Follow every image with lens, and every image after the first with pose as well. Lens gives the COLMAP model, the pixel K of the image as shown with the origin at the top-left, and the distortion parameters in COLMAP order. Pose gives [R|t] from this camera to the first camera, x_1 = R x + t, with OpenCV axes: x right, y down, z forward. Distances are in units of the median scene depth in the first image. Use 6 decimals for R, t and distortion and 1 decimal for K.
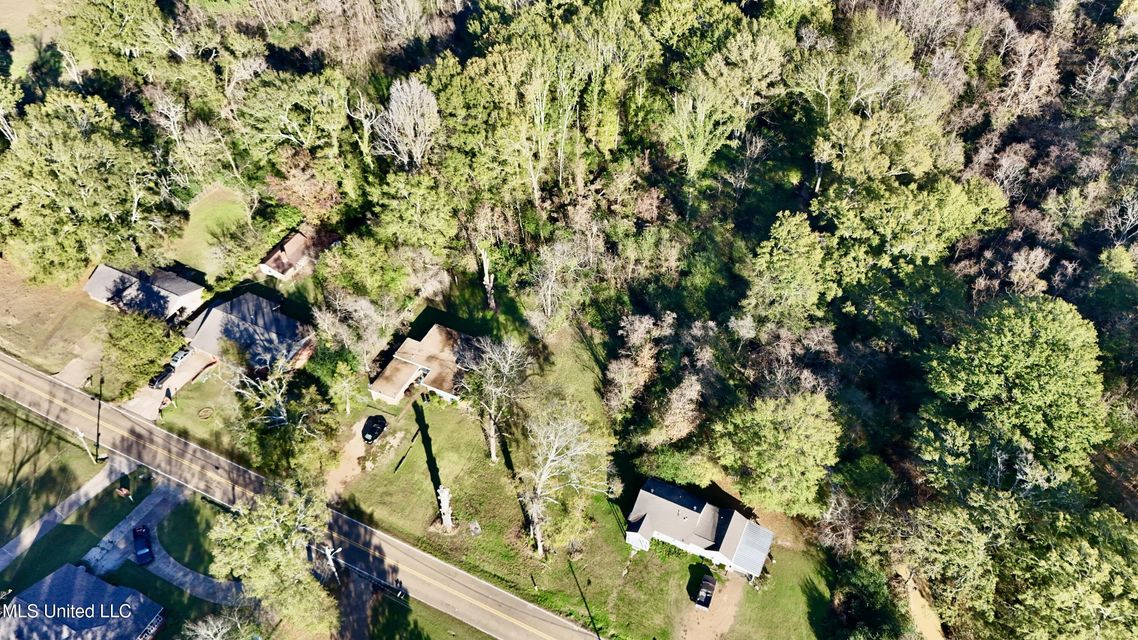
lens RADIAL K [[844.9, 0, 568.8], [0, 844.9, 312.9], [0, 0, 1]] dist [0.056241, -0.035532]
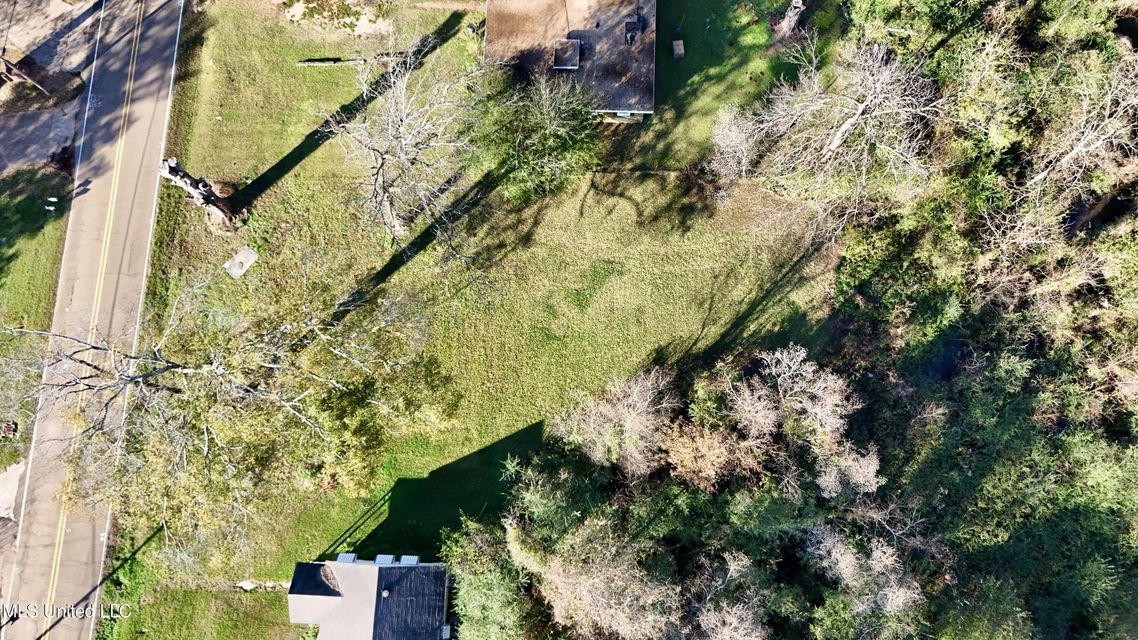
lens RADIAL K [[844.9, 0, 569.7], [0, 844.9, 321.8], [0, 0, 1]] dist [0.056241, -0.035532]
pose [[0.399000, 0.897941, -0.185742, 0.084141], [-0.654477, 0.420759, 0.628189, -0.160972], [0.642230, -0.129084, 0.755565, 0.680049]]
